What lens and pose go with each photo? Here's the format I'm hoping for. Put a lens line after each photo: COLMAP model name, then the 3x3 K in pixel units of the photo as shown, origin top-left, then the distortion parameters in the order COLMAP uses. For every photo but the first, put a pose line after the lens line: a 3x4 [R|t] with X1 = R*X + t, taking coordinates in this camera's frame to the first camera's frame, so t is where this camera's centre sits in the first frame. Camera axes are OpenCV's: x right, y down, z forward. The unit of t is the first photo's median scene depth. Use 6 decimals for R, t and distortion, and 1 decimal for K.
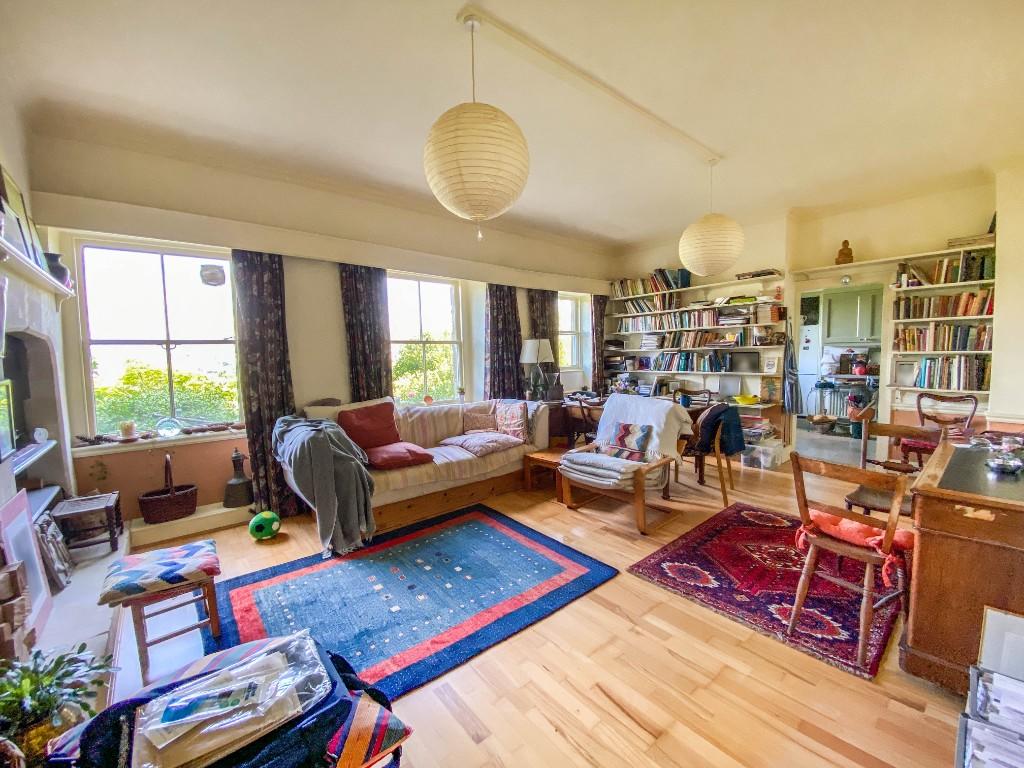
lens RADIAL K [[420.4, 0, 517.0], [0, 420.4, 381.1], [0, 0, 1]] dist [-0.001218, -0.000107]
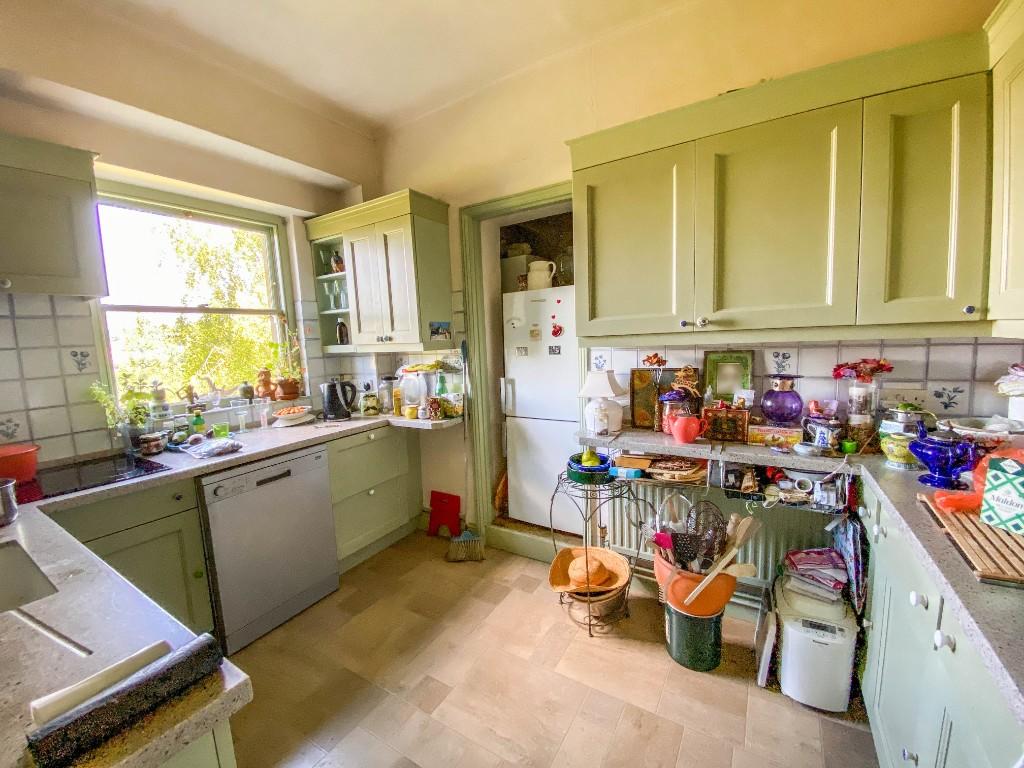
lens RADIAL K [[420.4, 0, 505.3], [0, 420.4, 381.2], [0, 0, 1]] dist [-0.001218, -0.000107]
pose [[0.950864, -0.065861, 0.302522, 0.579102], [0.057762, 0.997694, 0.035651, -0.072252], [-0.304173, -0.016425, 0.952475, 0.720033]]
